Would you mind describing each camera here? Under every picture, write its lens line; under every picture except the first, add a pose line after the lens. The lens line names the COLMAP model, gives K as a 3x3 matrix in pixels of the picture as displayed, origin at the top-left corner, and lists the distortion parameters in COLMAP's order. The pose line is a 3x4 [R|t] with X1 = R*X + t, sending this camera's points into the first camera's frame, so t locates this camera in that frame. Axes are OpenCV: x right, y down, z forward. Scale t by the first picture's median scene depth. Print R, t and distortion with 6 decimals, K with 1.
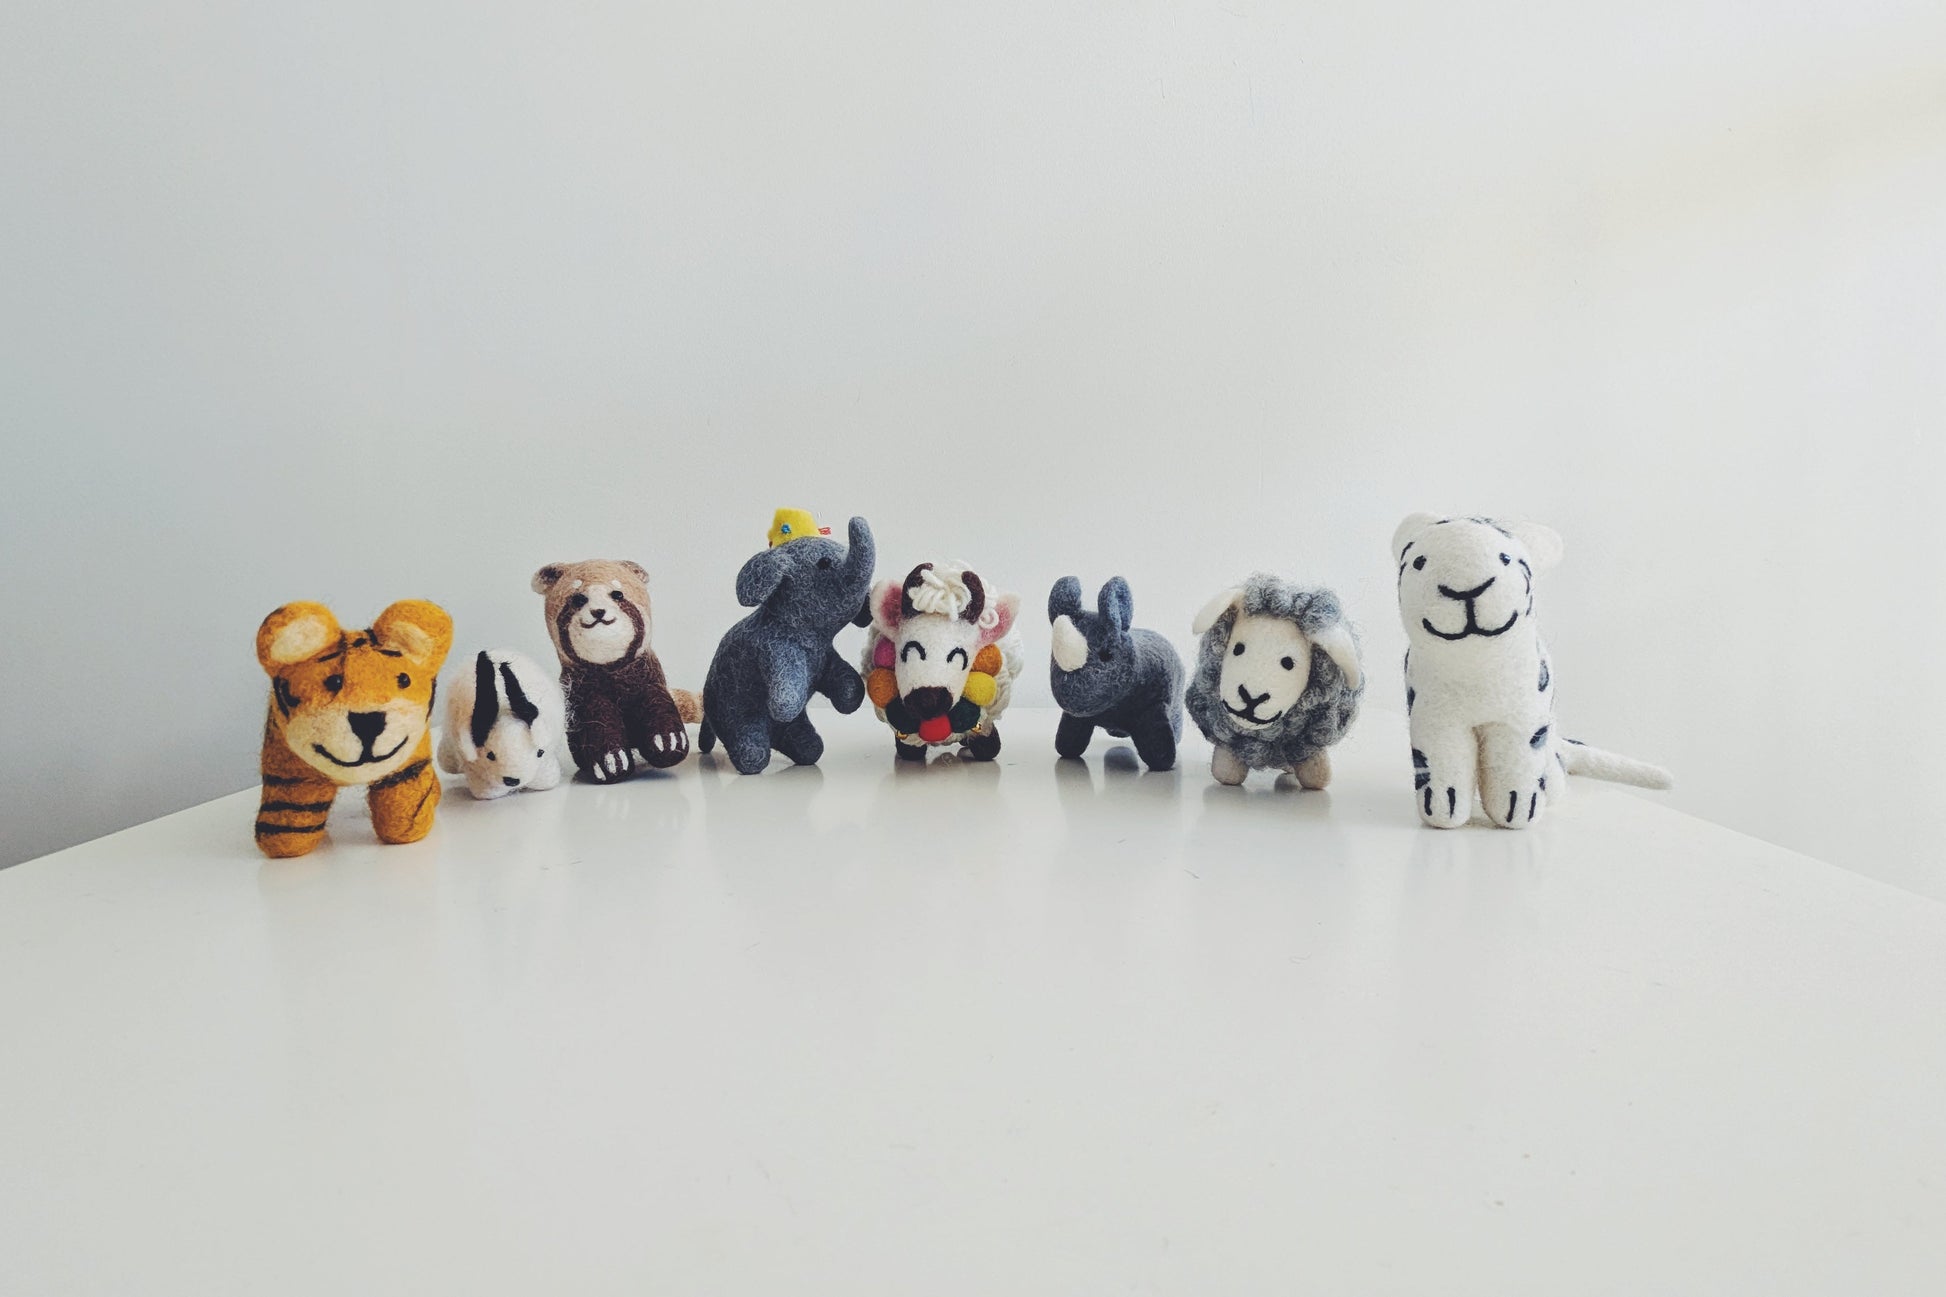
lens RADIAL K [[1087.9, 0, 973.0], [0, 1087.9, 648.5], [0, 0, 1]] dist [0.002182, -0.000270]
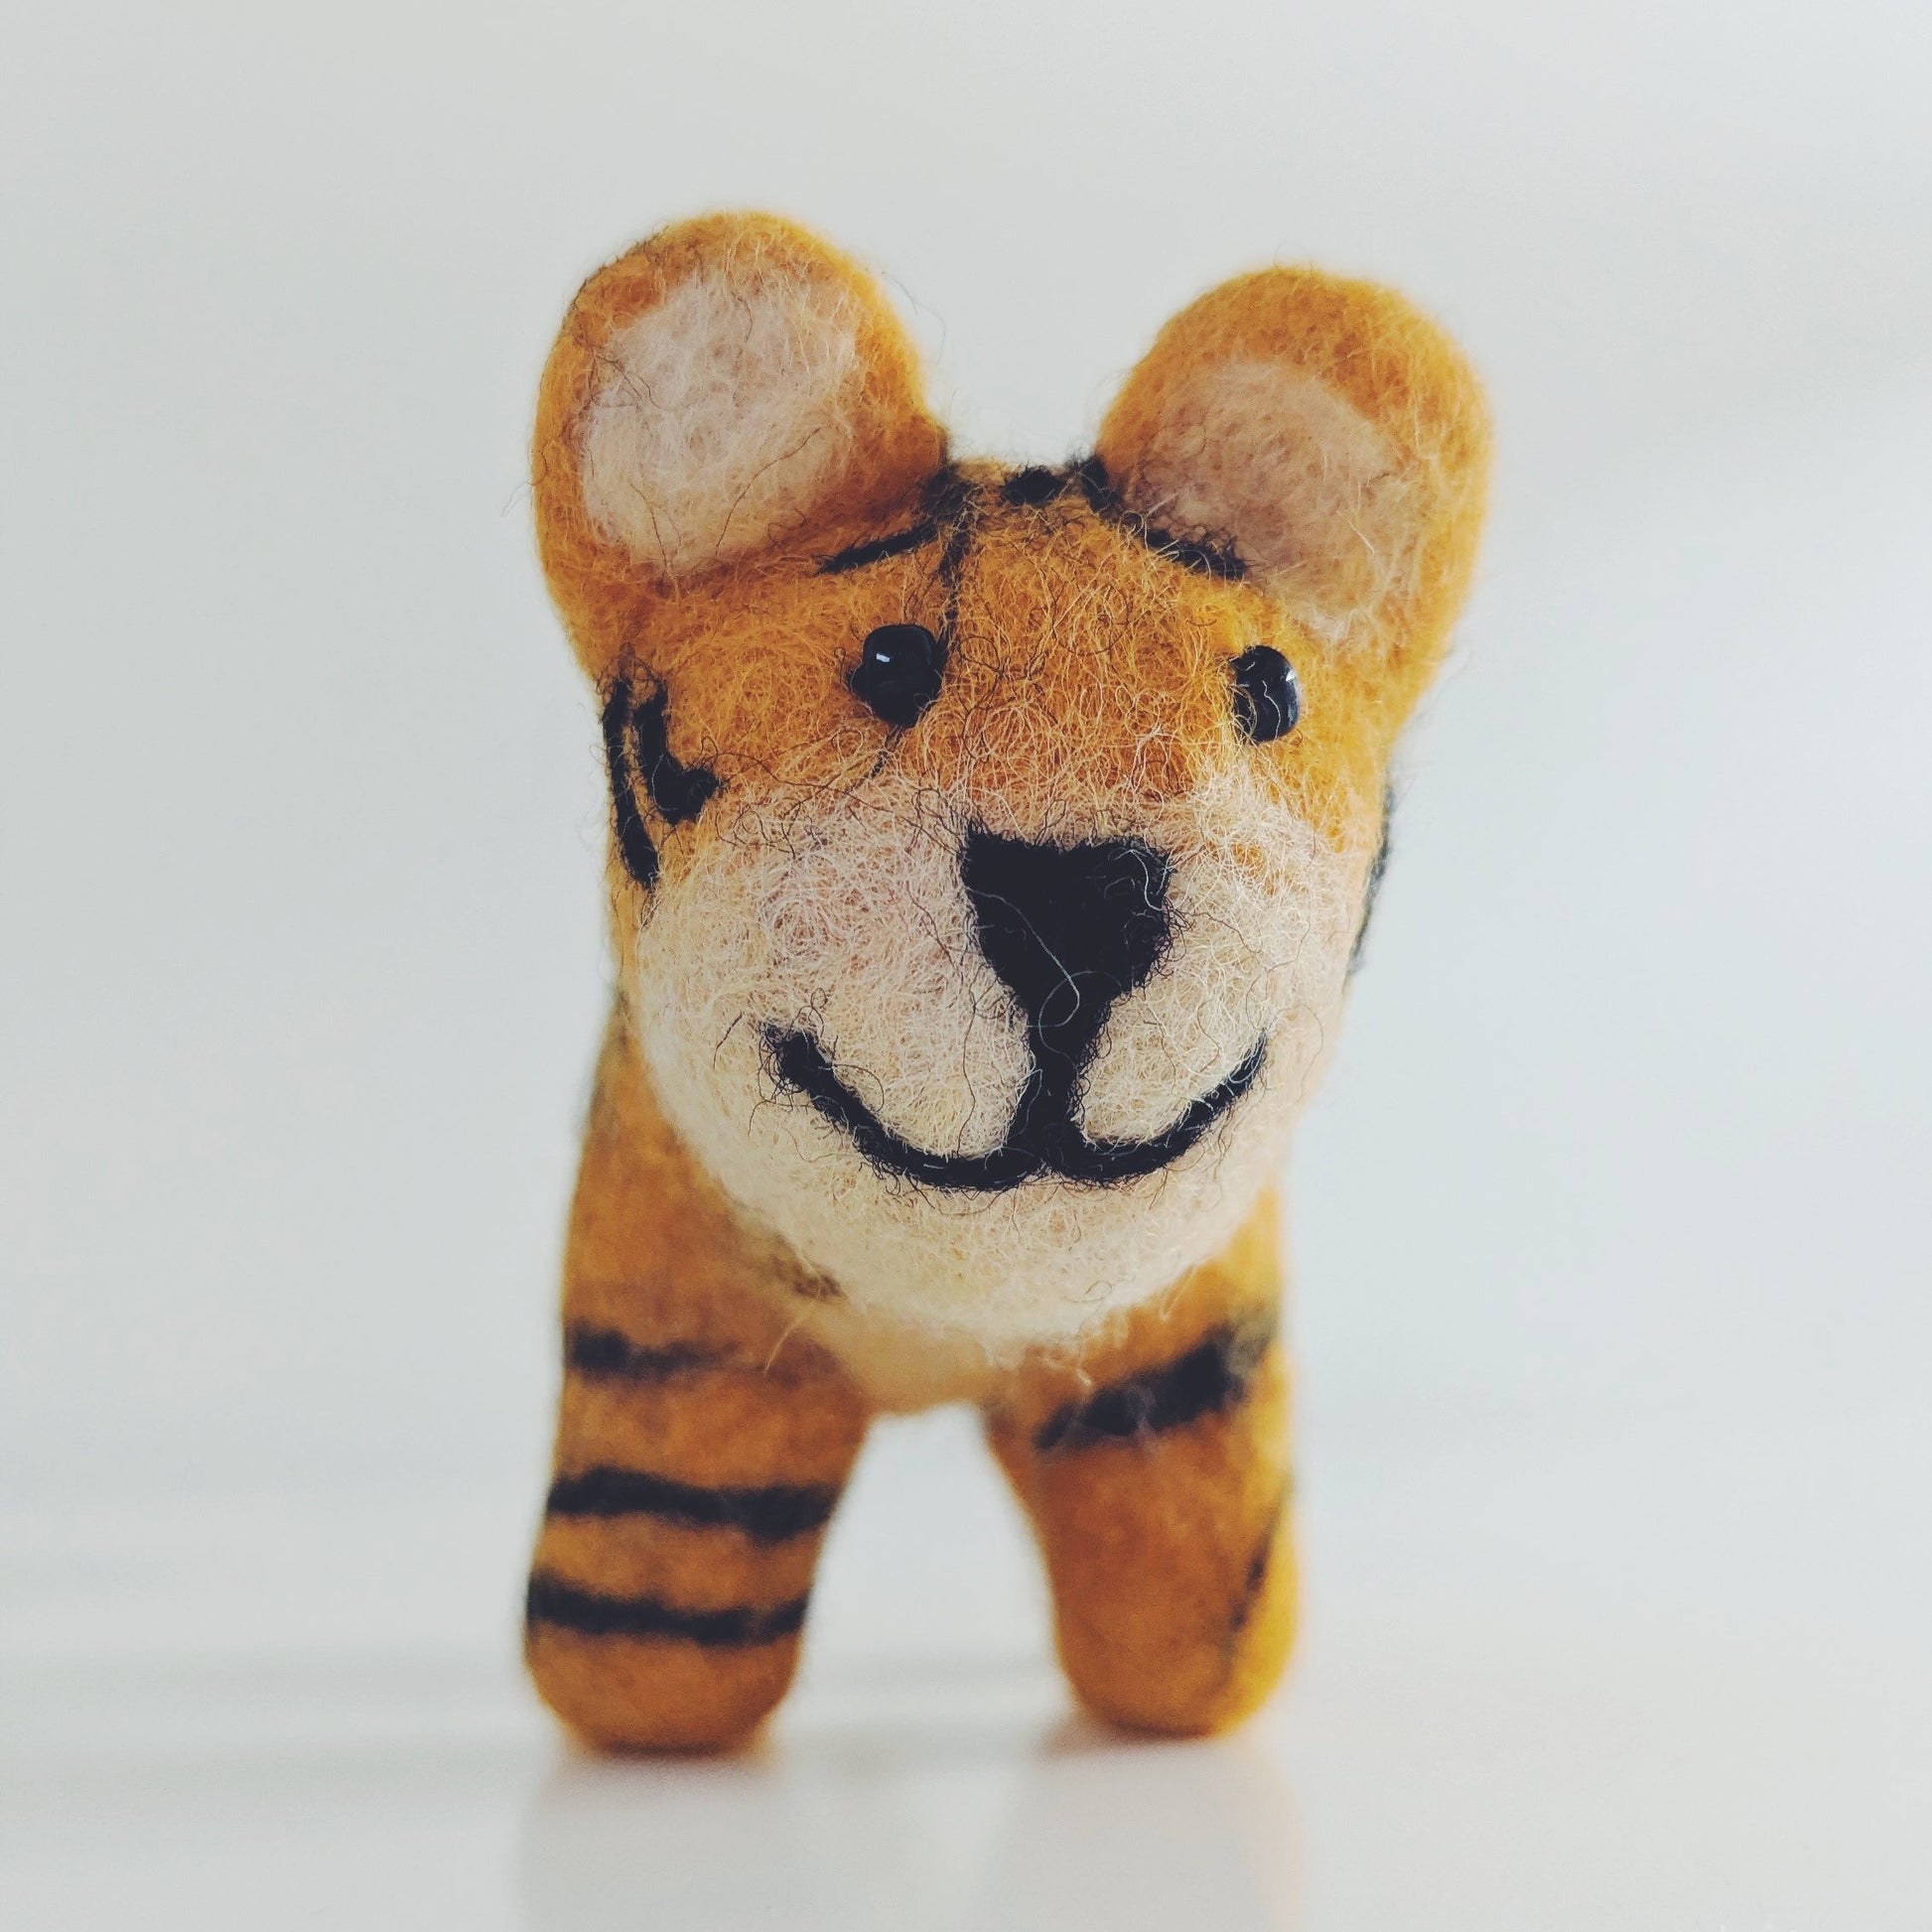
lens RADIAL K [[2819.2, 0, 966.0], [0, 2819.2, 966.0], [0, 0, 1]] dist [-0.001002, -0.006760]
pose [[0.880917, -0.025922, -0.472561, -0.273387], [-0.053778, 0.986549, -0.154365, 0.102777], [0.470206, 0.161396, 0.867673, 0.464701]]
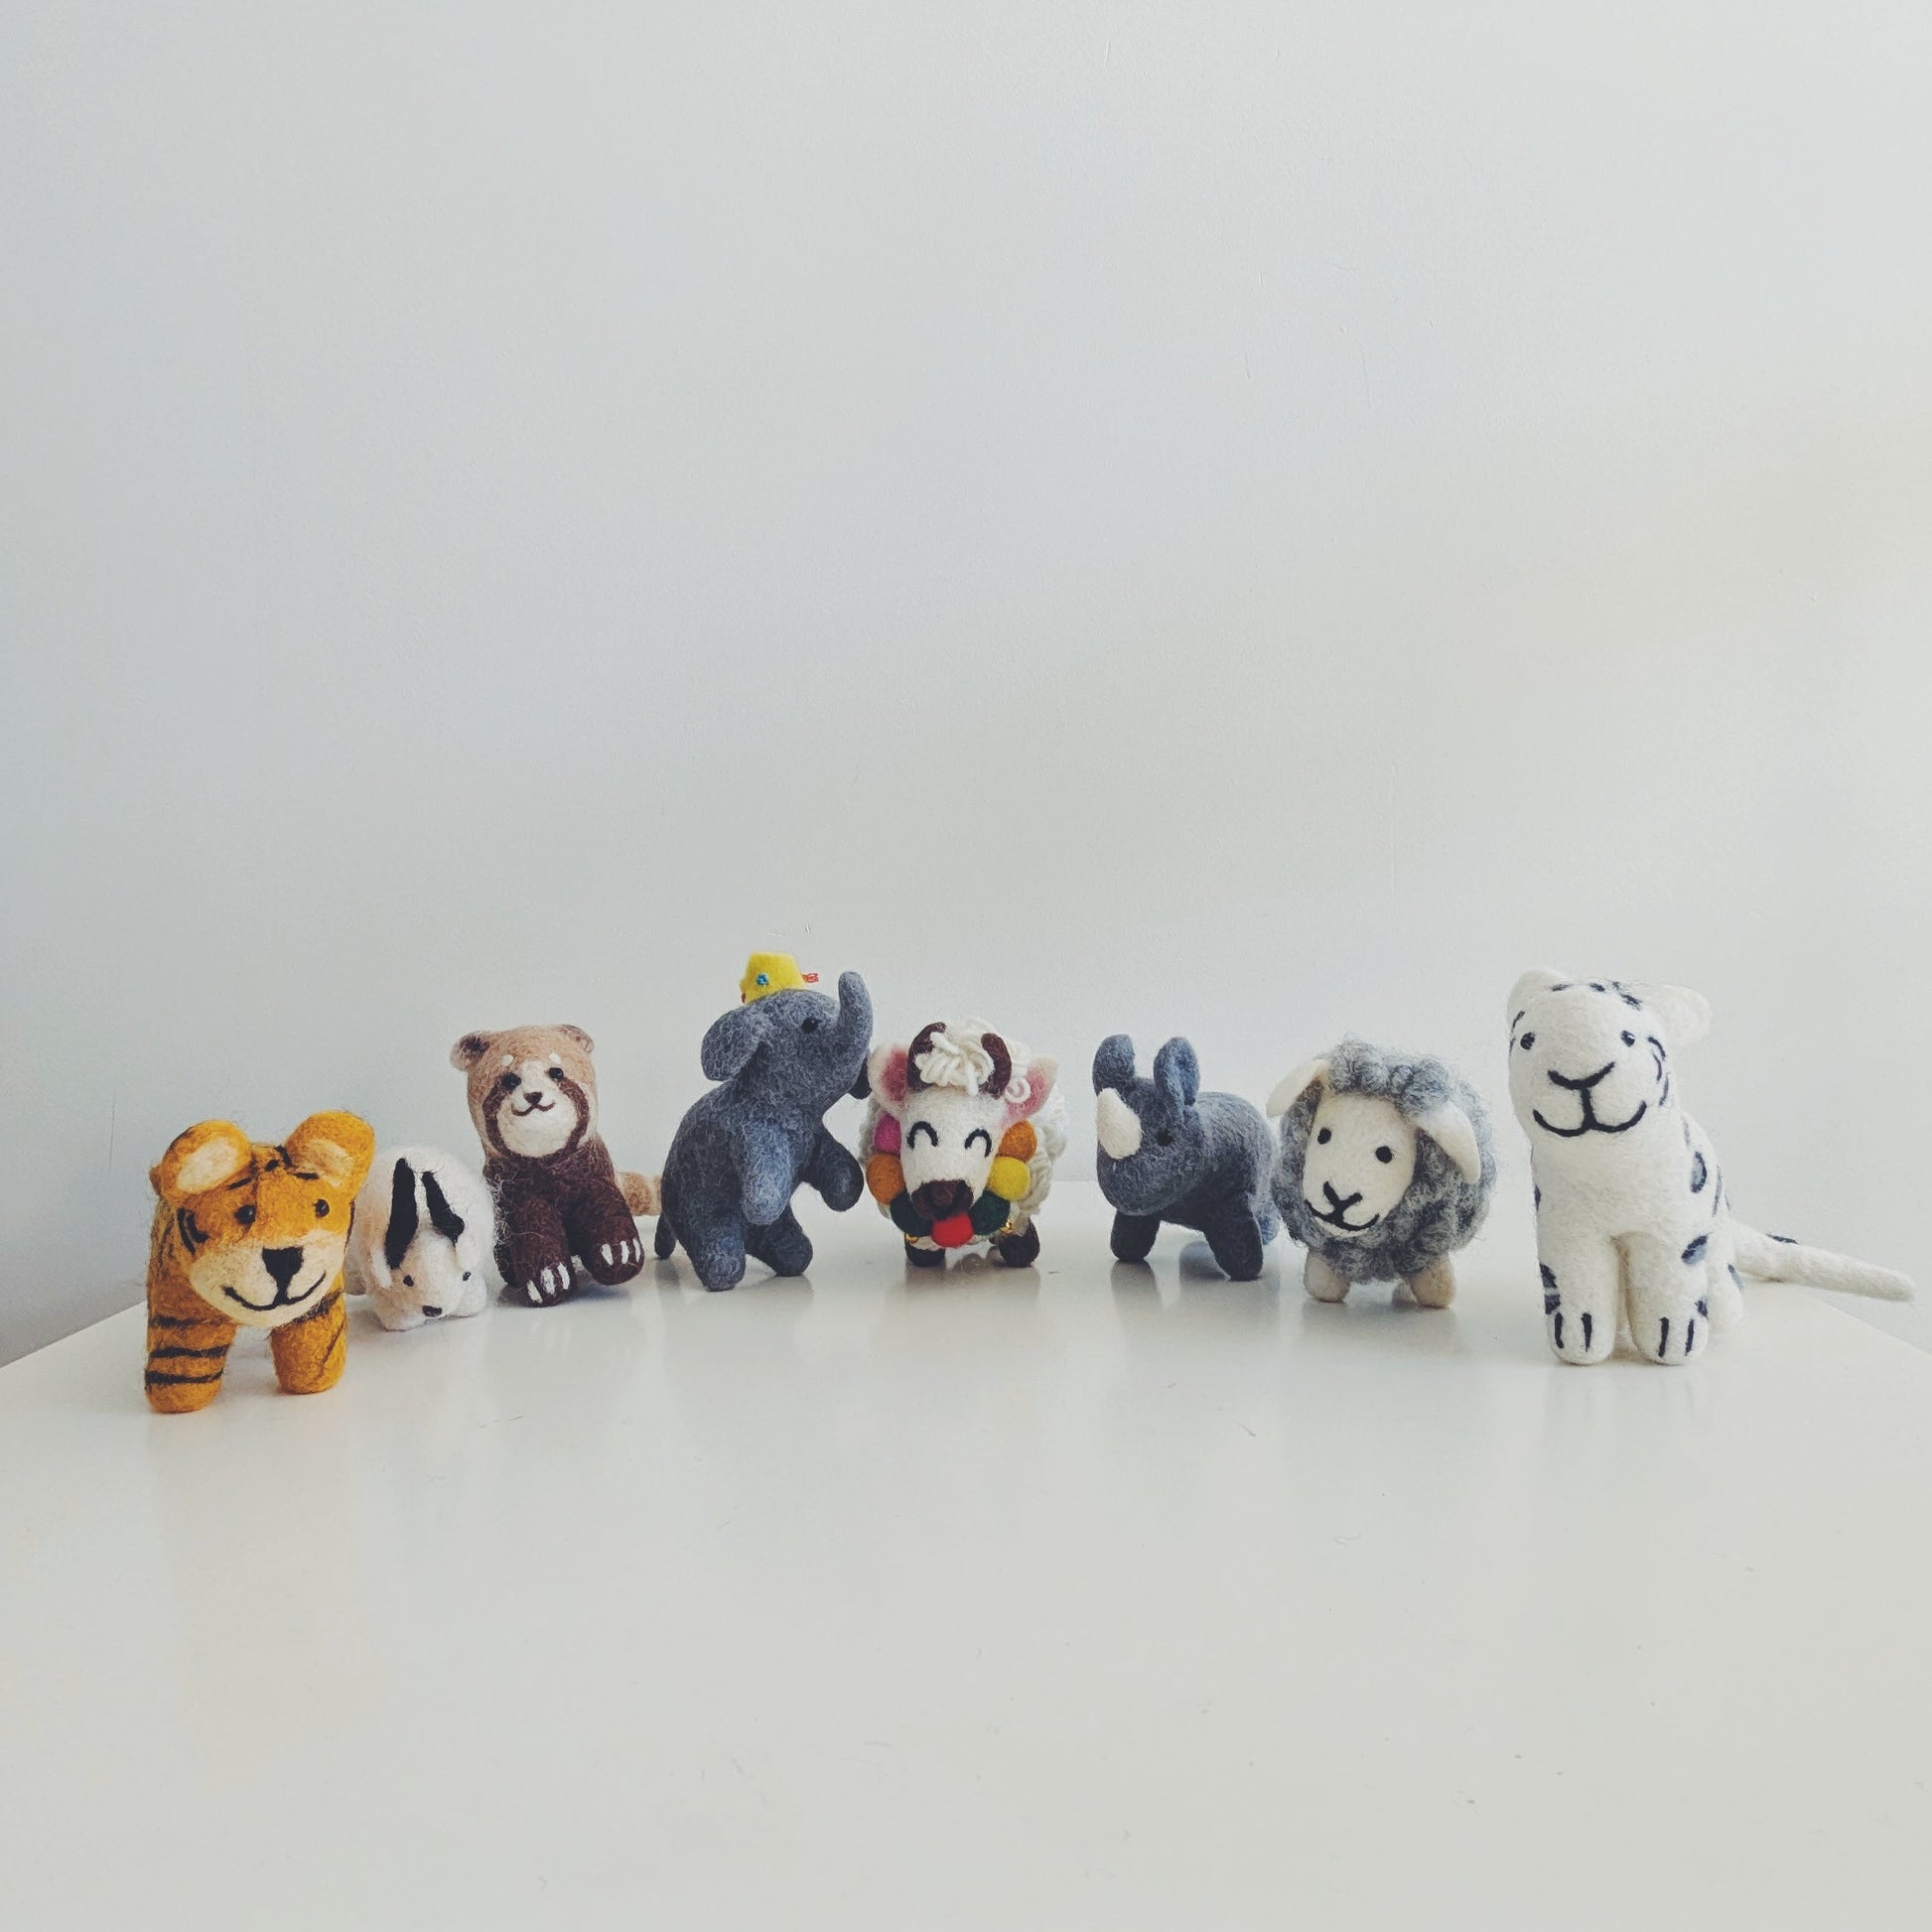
lens RADIAL K [[1599.4, 0, 966.0], [0, 1599.4, 966.0], [0, 0, 1]] dist [0.001828, -0.001534]
pose [[0.998650, -0.018368, -0.048581, 0.039619], [0.016001, 0.998687, -0.048660, -0.069468], [0.049411, 0.047817, 0.997633, -0.187941]]
